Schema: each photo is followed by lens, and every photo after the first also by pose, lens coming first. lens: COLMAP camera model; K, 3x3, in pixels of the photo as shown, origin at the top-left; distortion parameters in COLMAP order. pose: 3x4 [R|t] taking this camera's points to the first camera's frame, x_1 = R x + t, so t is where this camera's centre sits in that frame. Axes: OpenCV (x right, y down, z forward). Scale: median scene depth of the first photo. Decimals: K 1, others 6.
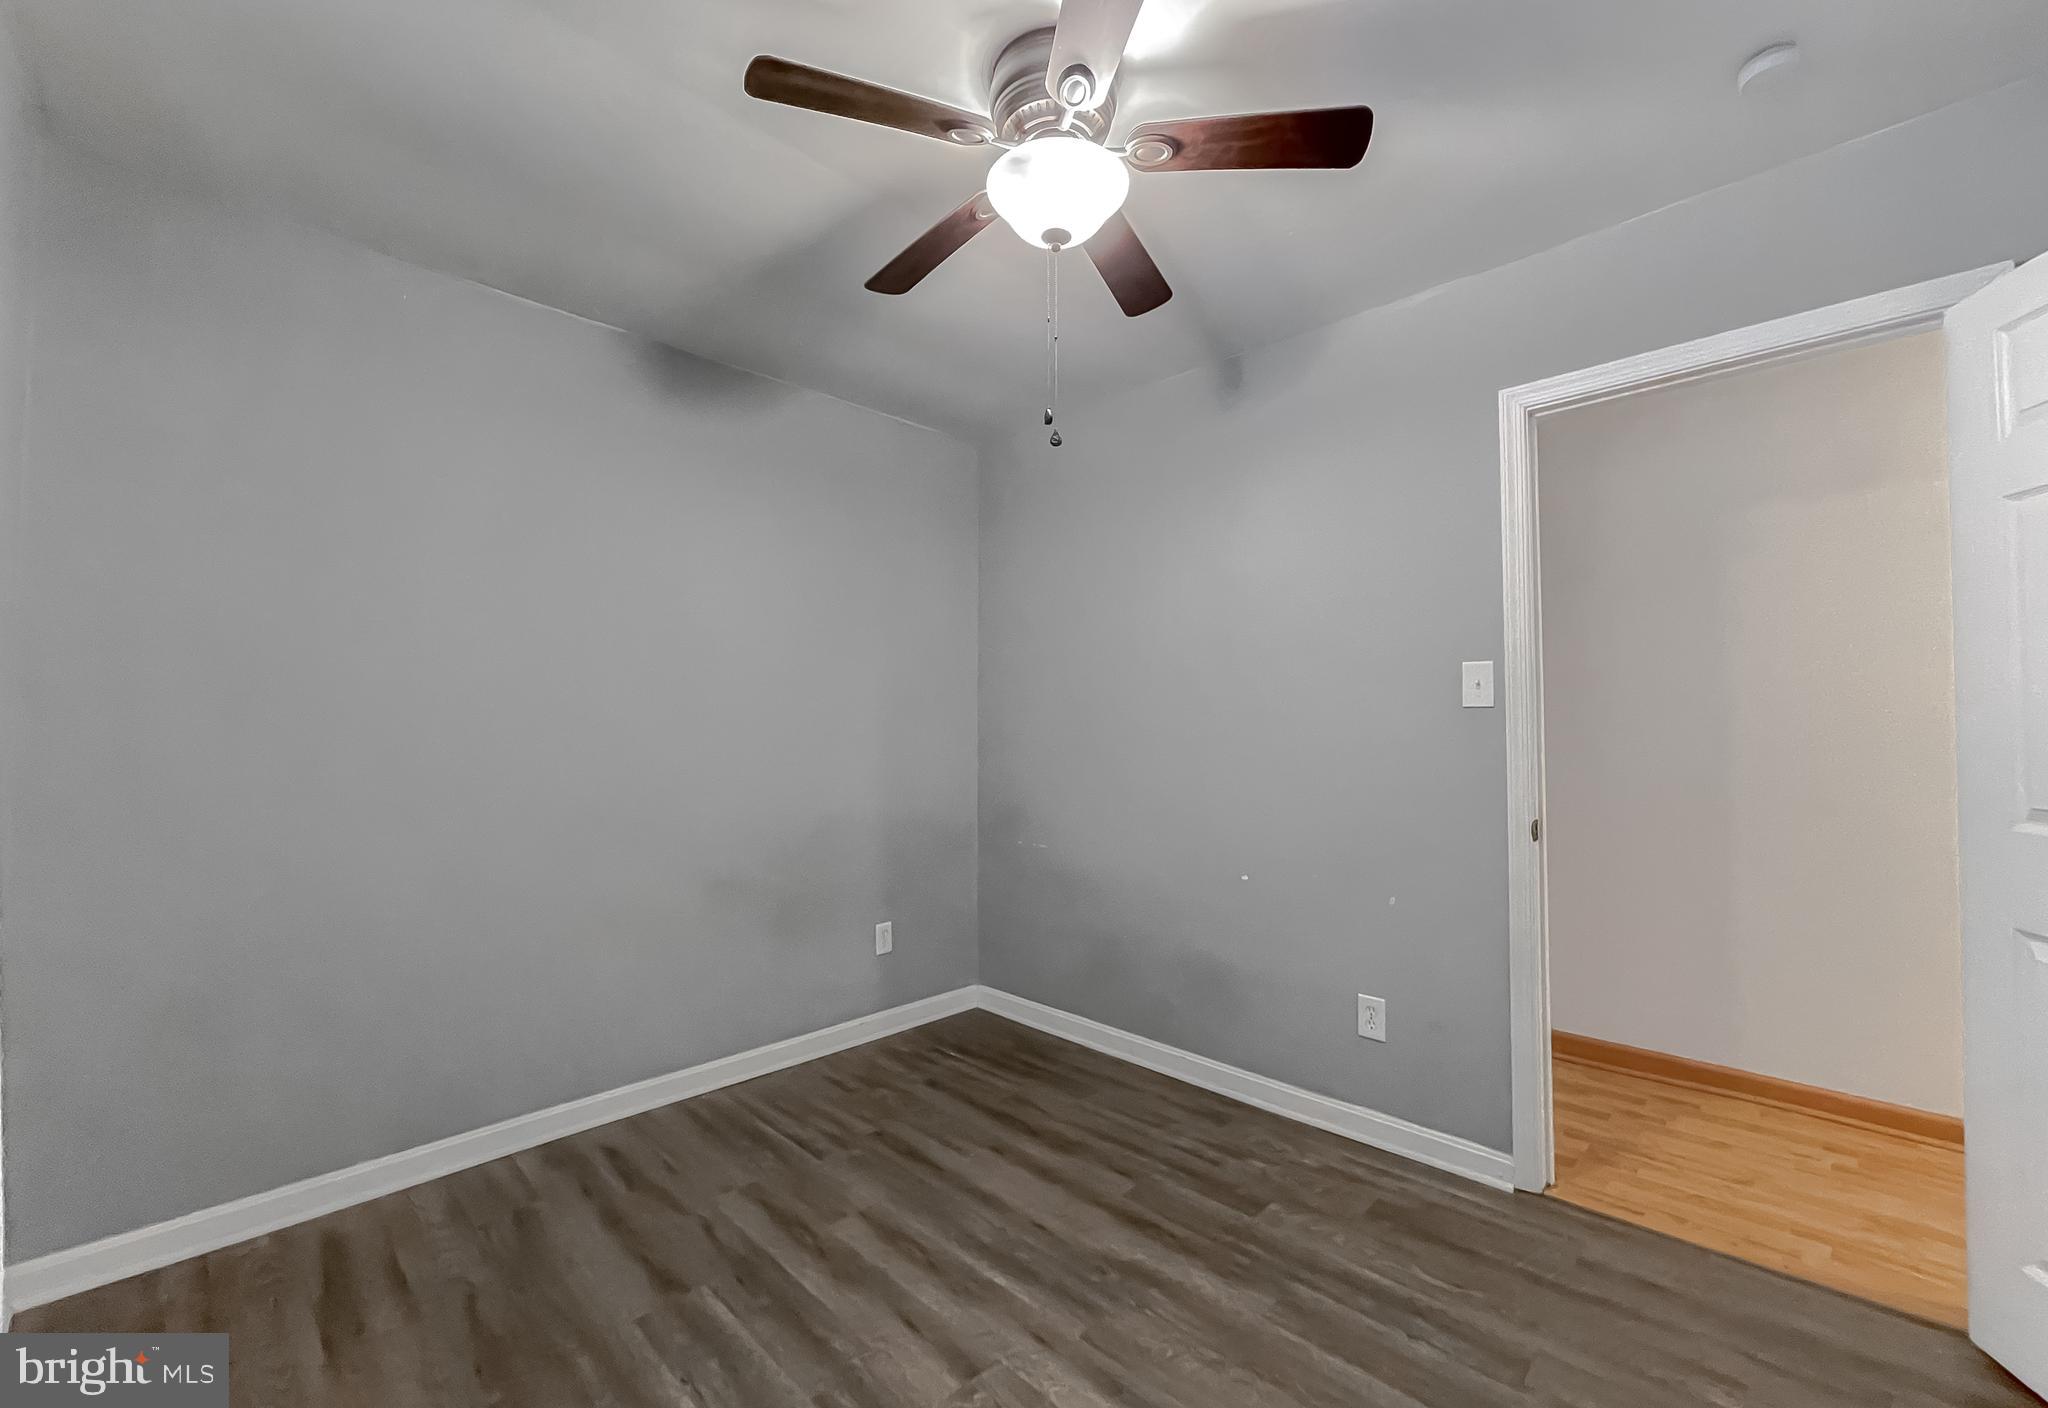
lens RADIAL K [[864.4, 0, 1024.0], [0, 864.4, 704.0], [0, 0, 1]] dist [-0.000491, 0.006079]
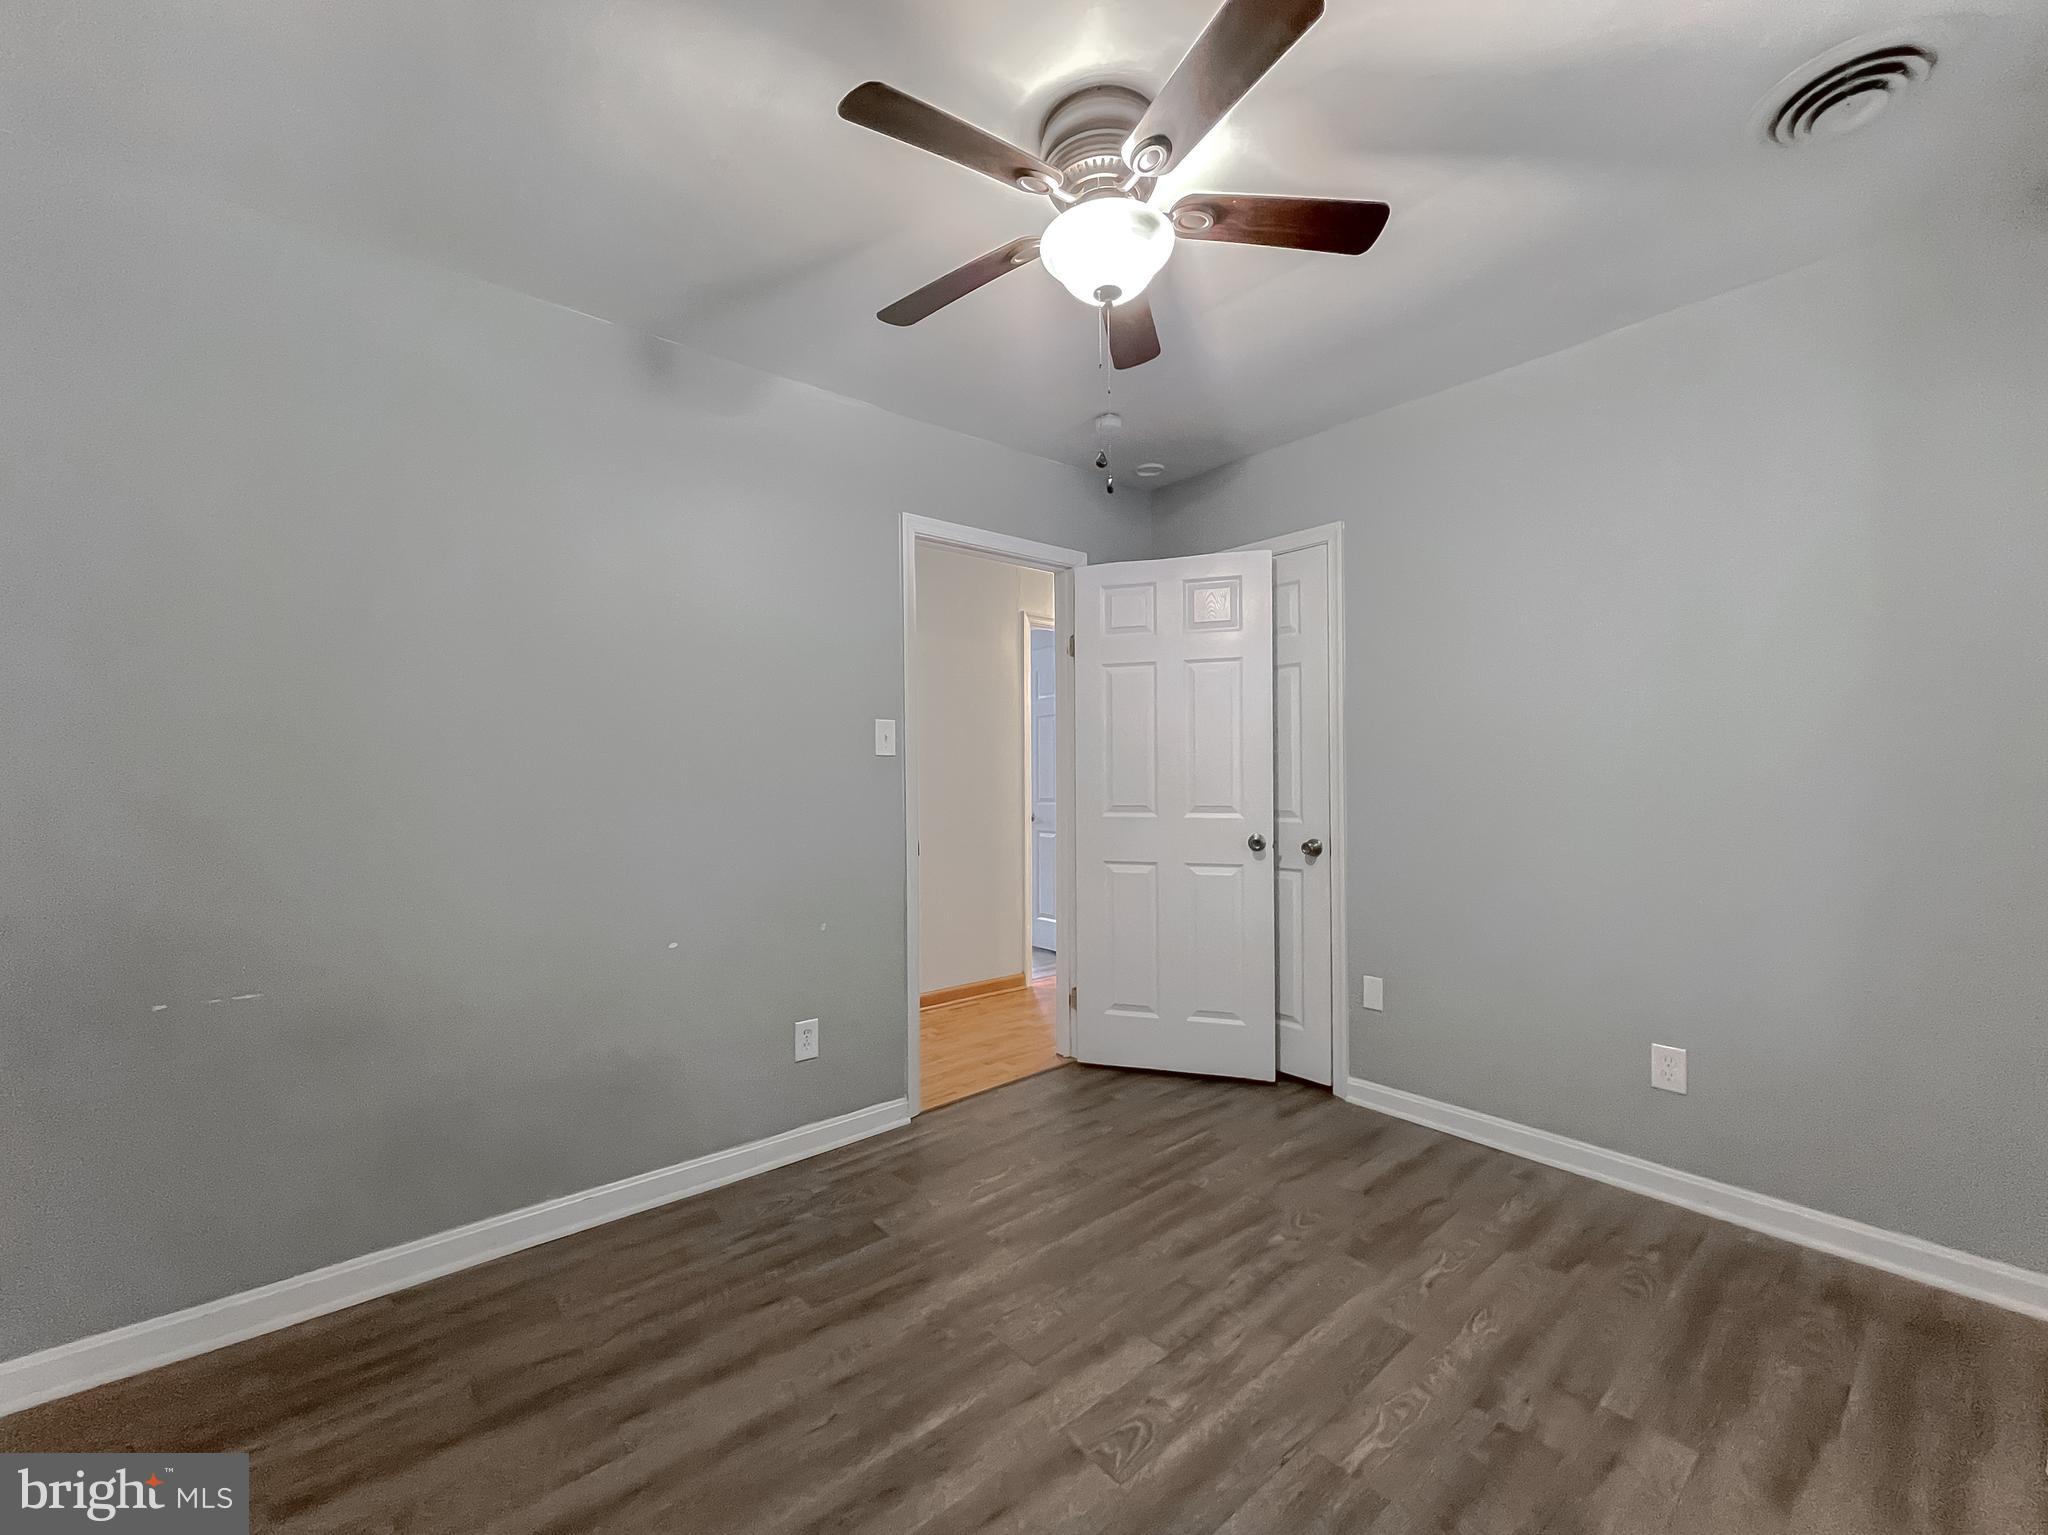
lens RADIAL K [[854.5, 0, 1022.5], [0, 854.5, 774.2], [0, 0, 1]] dist [0.016023, 0.000316]
pose [[0.085211, 0.001318, 0.996362, -0.698218], [-0.013440, 0.999910, -0.000173, 0.027618], [-0.996272, -0.013376, 0.085221, 0.692916]]
